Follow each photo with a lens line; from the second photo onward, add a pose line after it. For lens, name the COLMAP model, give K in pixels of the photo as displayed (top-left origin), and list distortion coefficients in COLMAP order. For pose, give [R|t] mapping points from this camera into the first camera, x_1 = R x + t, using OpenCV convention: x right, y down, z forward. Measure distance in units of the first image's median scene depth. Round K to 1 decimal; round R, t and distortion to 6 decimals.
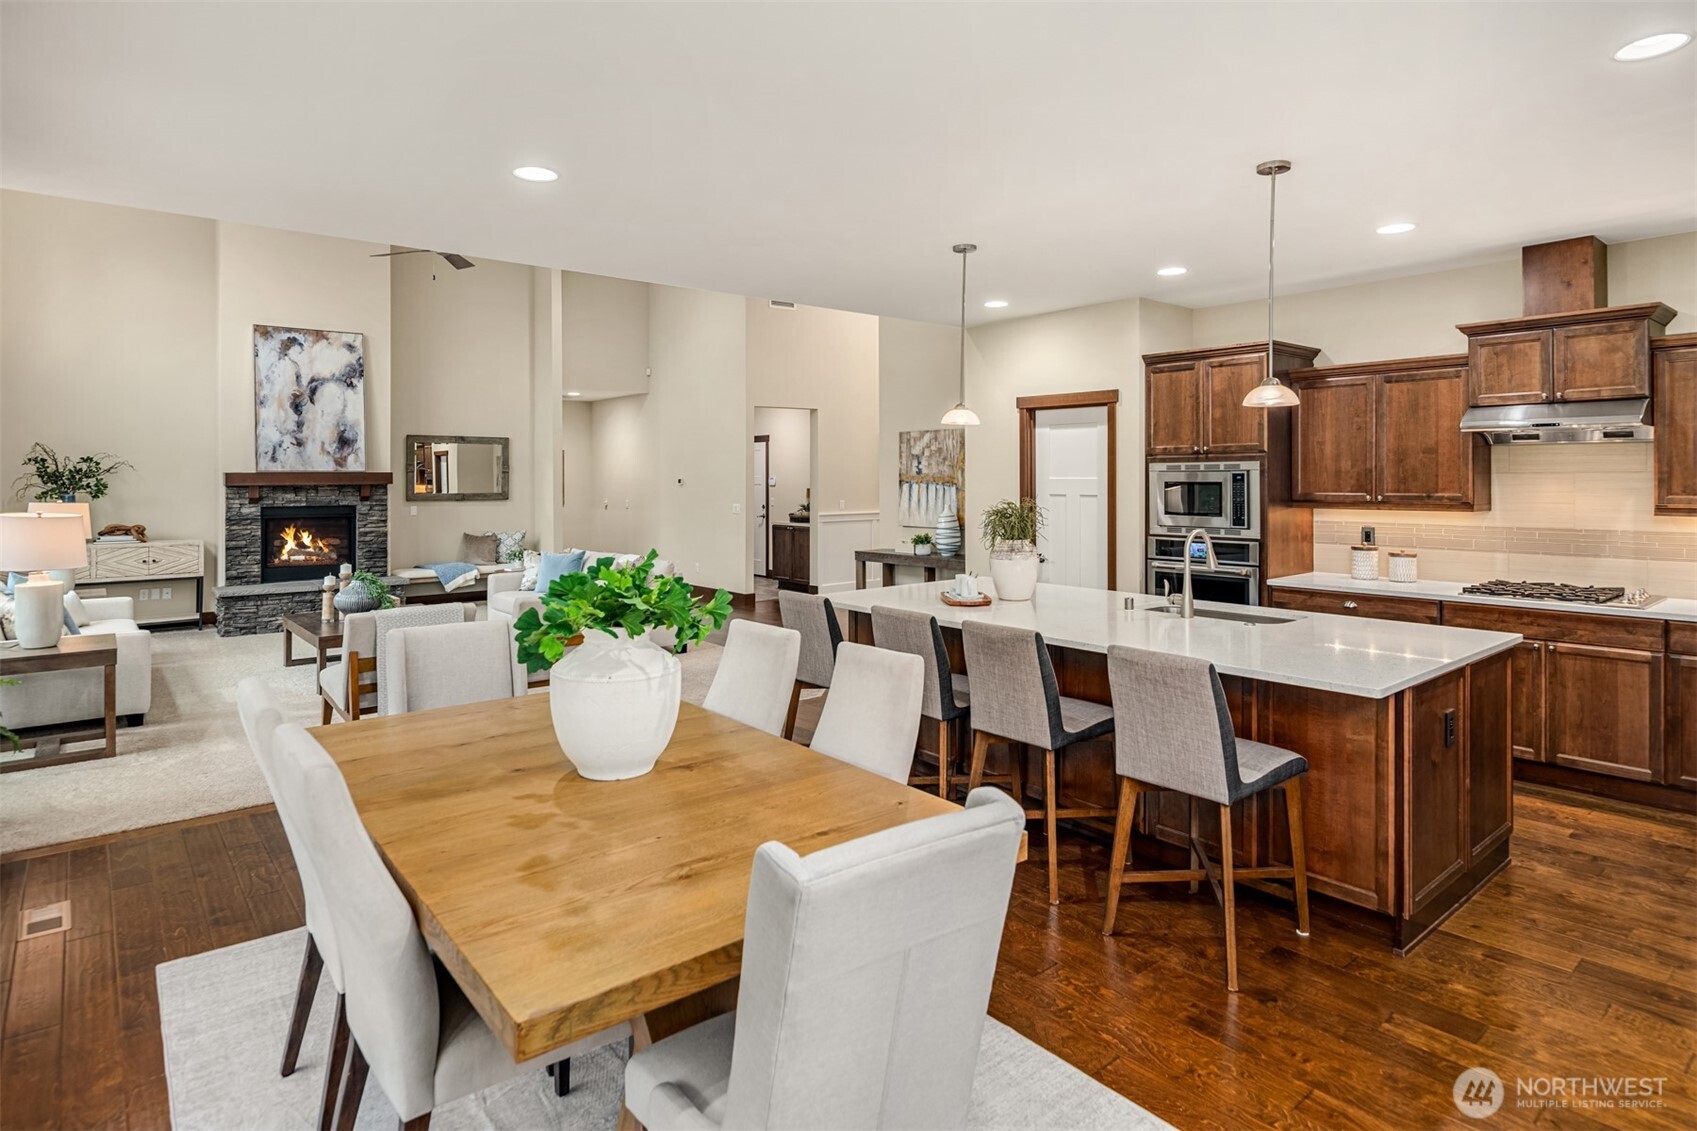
lens RADIAL K [[918.8, 0, 880.9], [0, 918.8, 479.1], [0, 0, 1]] dist [-0.002160, -0.003538]
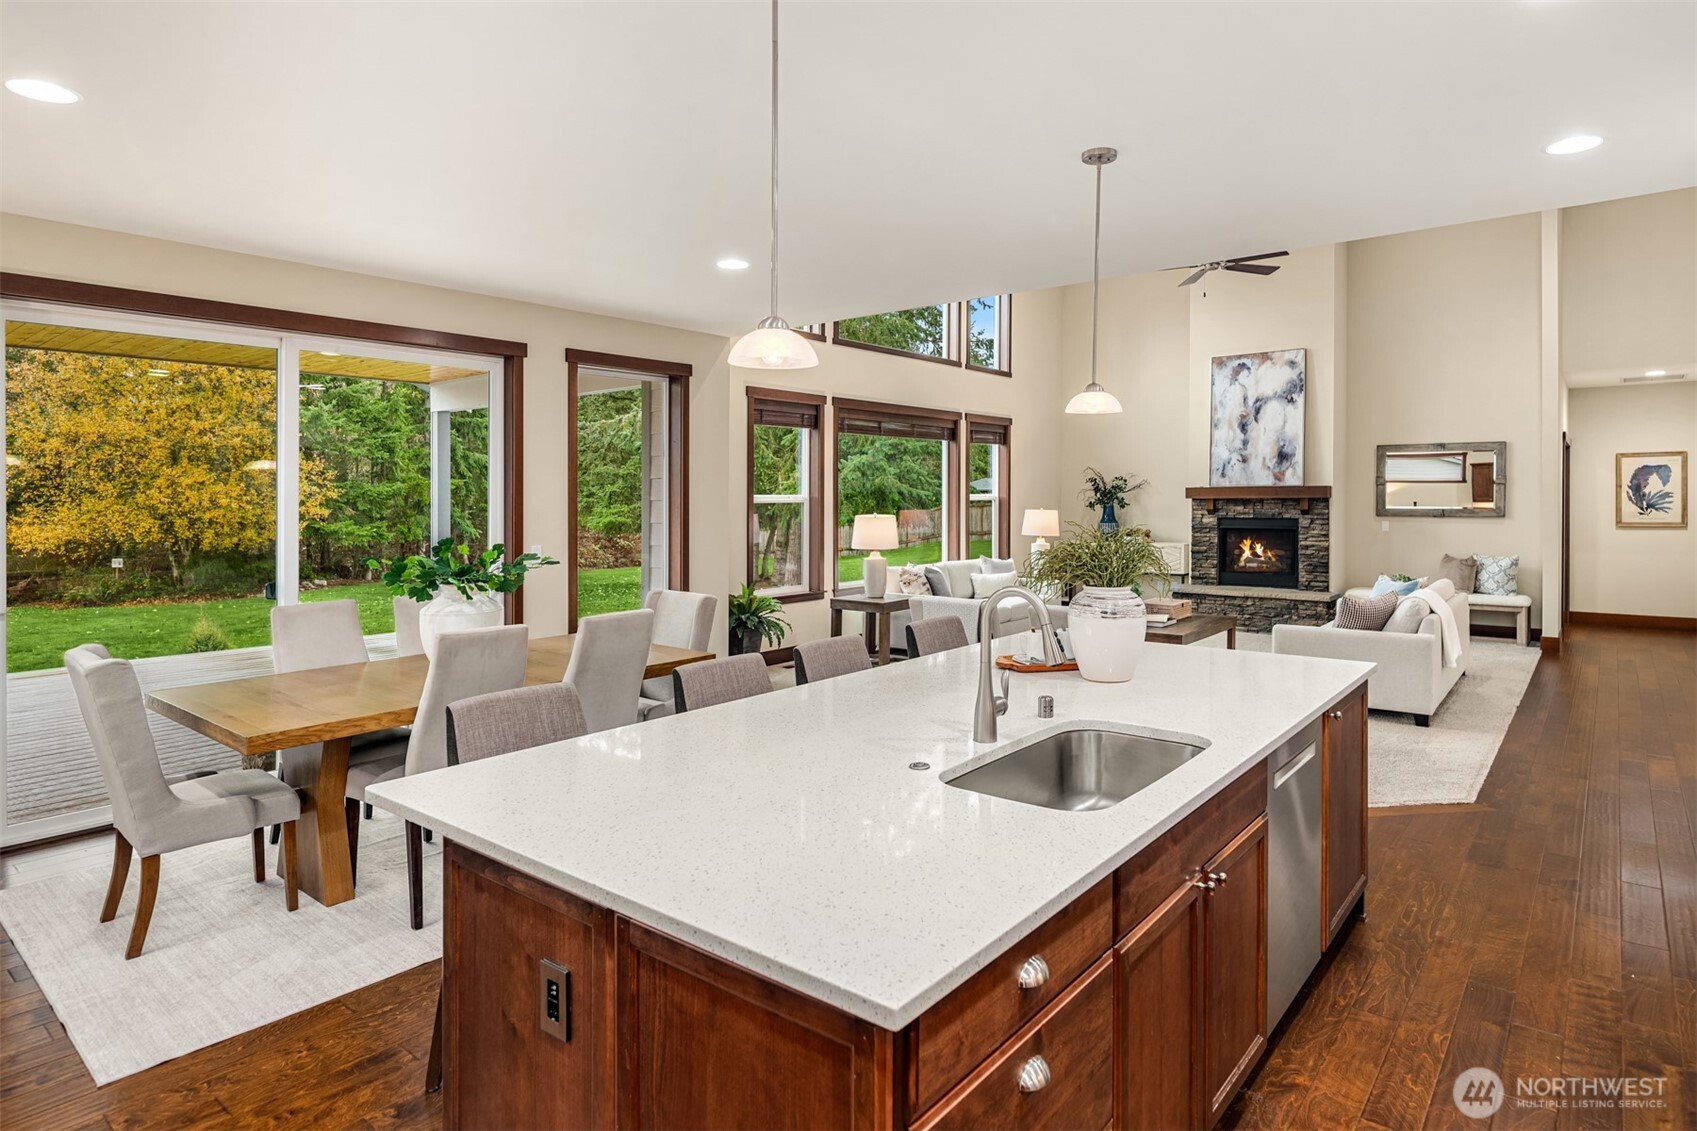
lens RADIAL K [[918.8, 0, 867.1], [0, 918.8, 494.2], [0, 0, 1]] dist [-0.002160, -0.003538]
pose [[0.178703, 0.001102, -0.983902, 0.352365], [0.003960, 0.999990, 0.001840, -0.002151], [0.983895, -0.004225, 0.178697, 0.363237]]
